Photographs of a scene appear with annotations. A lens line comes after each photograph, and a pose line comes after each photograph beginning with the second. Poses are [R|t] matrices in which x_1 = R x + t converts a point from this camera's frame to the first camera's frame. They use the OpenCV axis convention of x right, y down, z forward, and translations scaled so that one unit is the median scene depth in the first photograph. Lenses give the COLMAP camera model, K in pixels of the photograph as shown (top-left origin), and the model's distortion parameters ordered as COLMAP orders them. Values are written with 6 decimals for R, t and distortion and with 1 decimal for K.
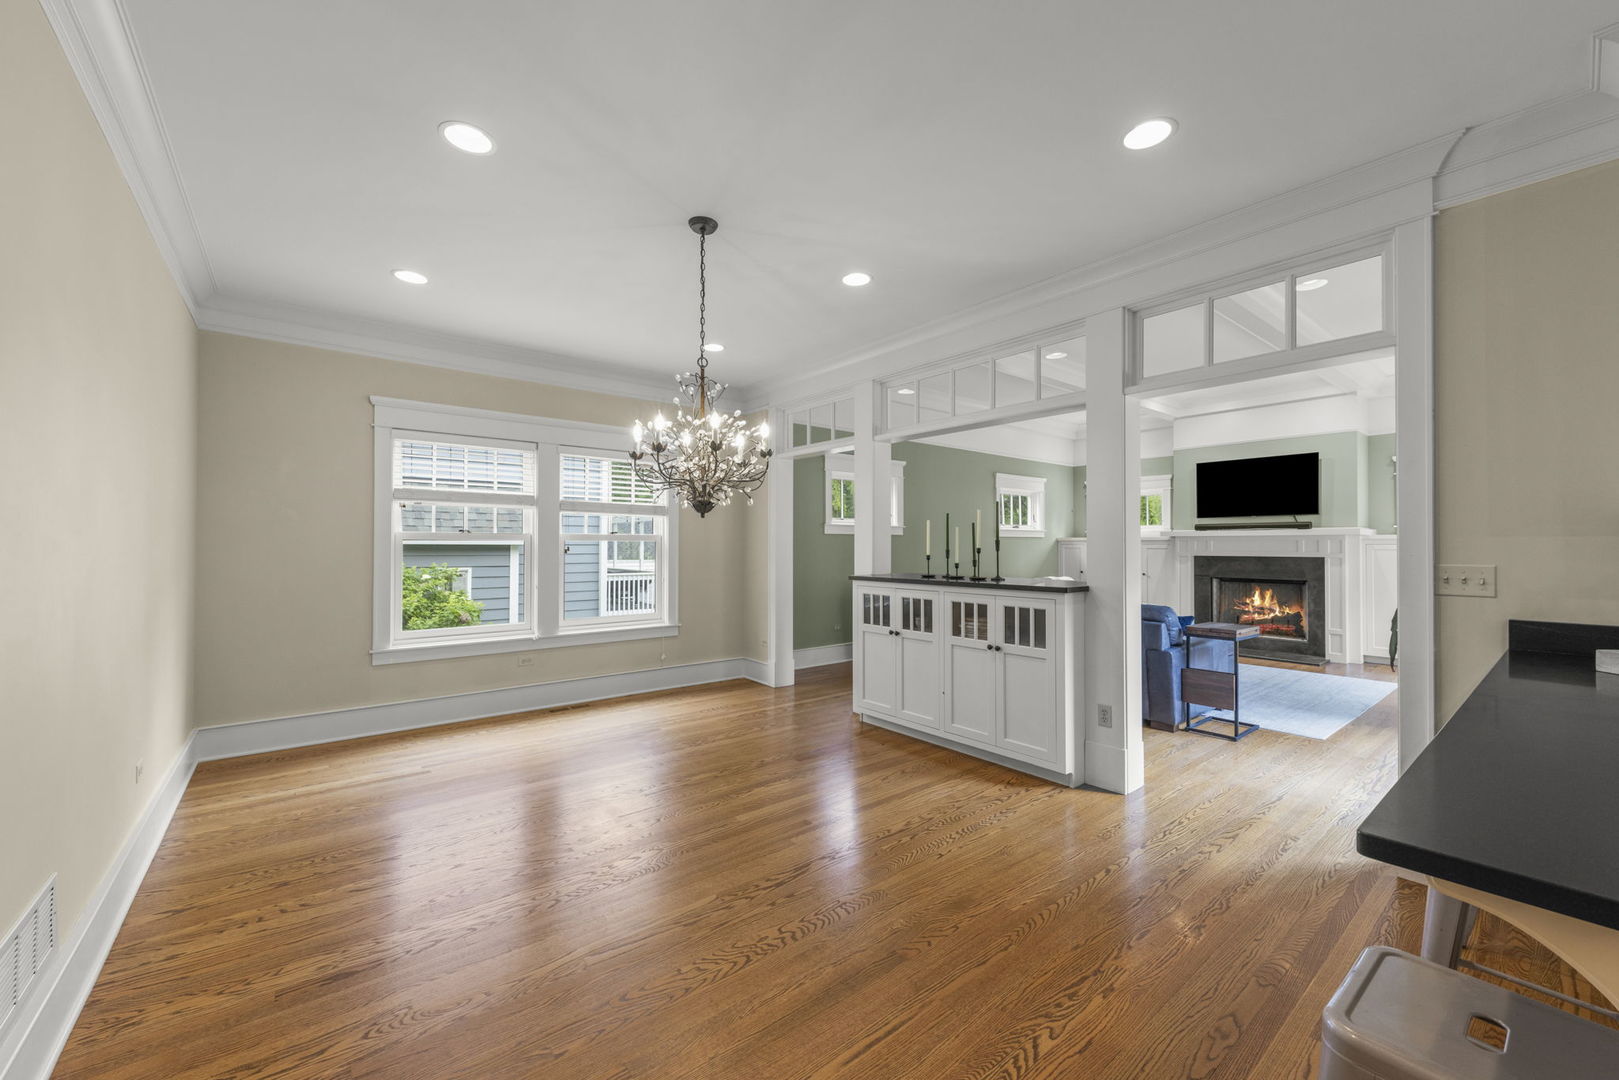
lens RADIAL K [[627.1, 0, 815.2], [0, 627.1, 539.7], [0, 0, 1]] dist [0.016902, -0.000056]
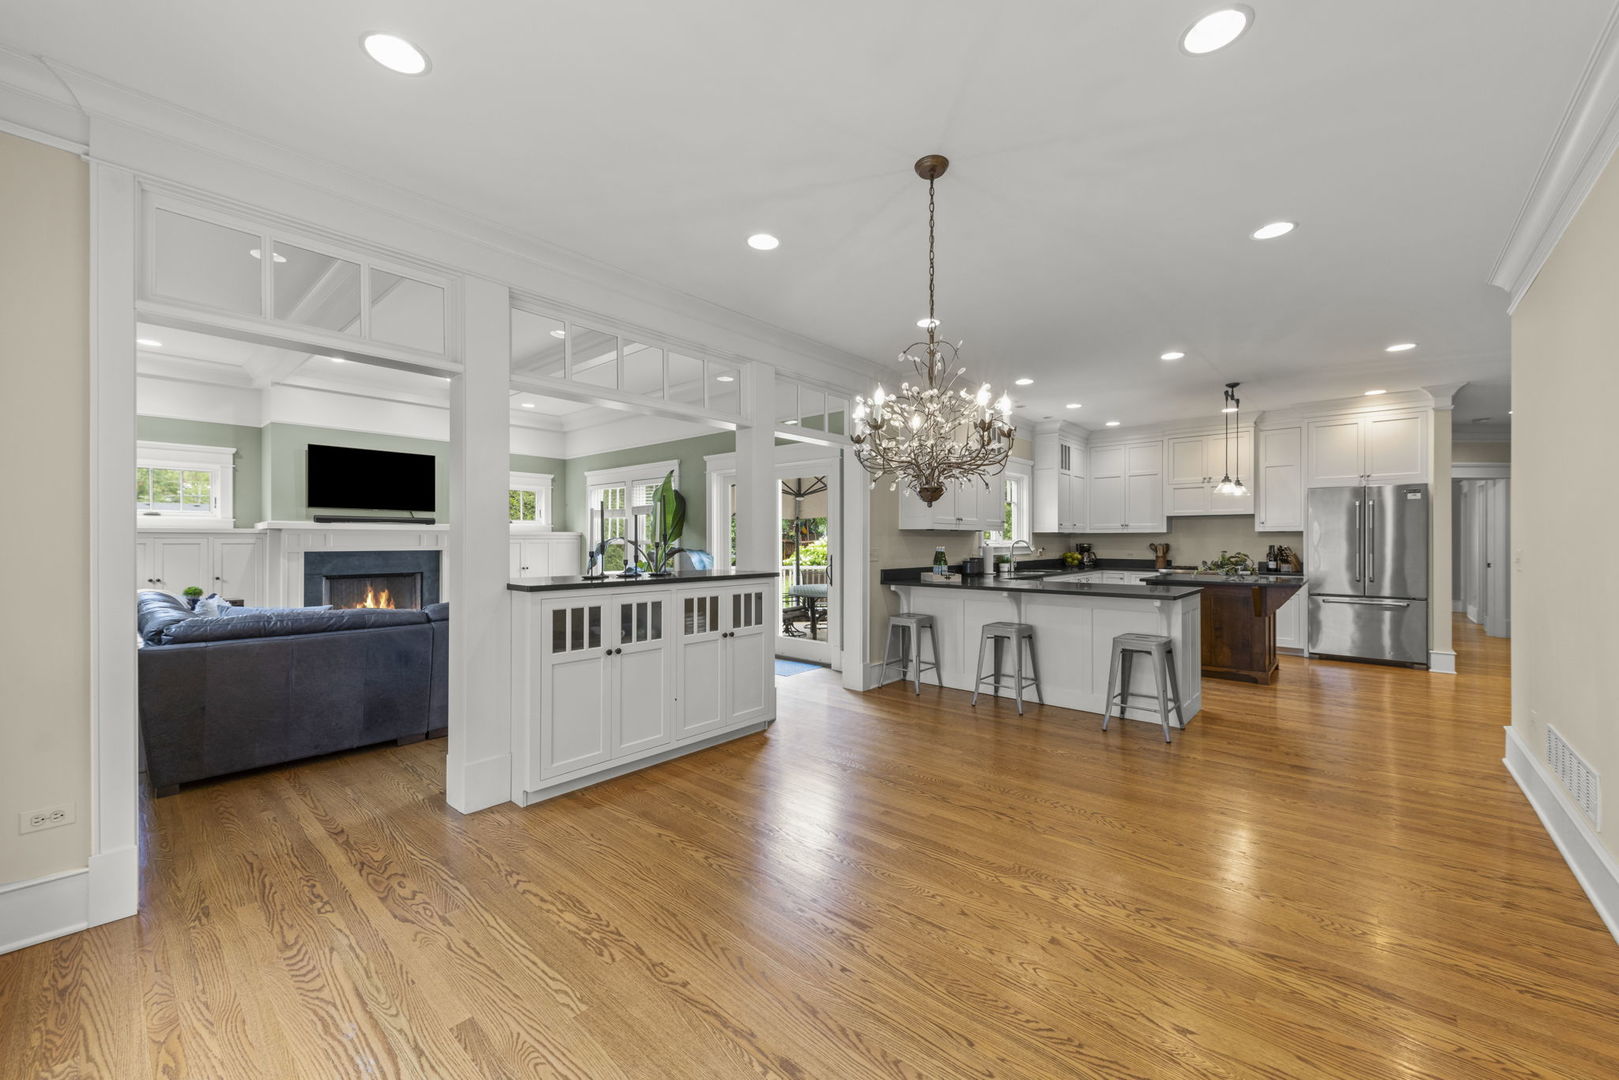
lens RADIAL K [[627.1, 0, 815.2], [0, 627.1, 539.7], [0, 0, 1]] dist [0.016902, -0.000056]
pose [[-0.173533, 0.001521, 0.984827, -0.410677], [-0.009703, 0.999948, -0.003254, 0.005775], [-0.984780, -0.010120, -0.173509, 0.535081]]
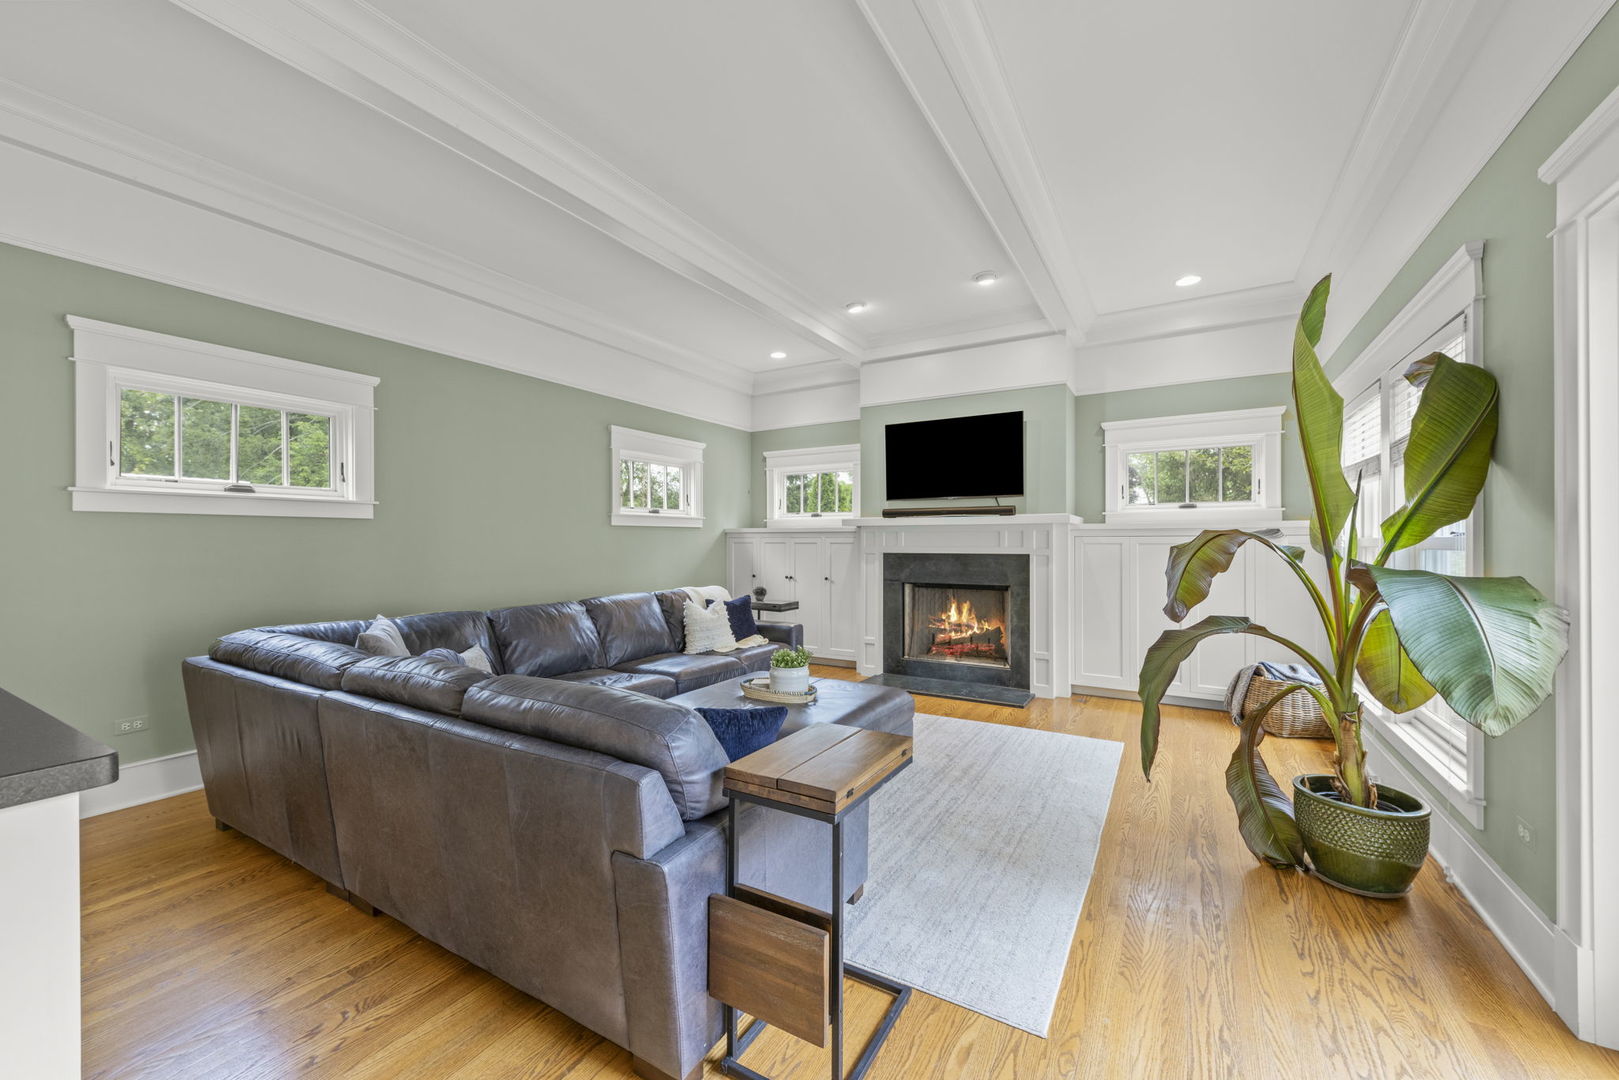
lens RADIAL K [[627.1, 0, 815.2], [0, 627.1, 539.7], [0, 0, 1]] dist [0.016902, -0.000056]
pose [[0.935658, -0.000570, 0.352906, 0.313183], [-0.001560, 0.999982, 0.005749, 0.007246], [-0.352903, -0.005930, 0.935641, 0.404964]]
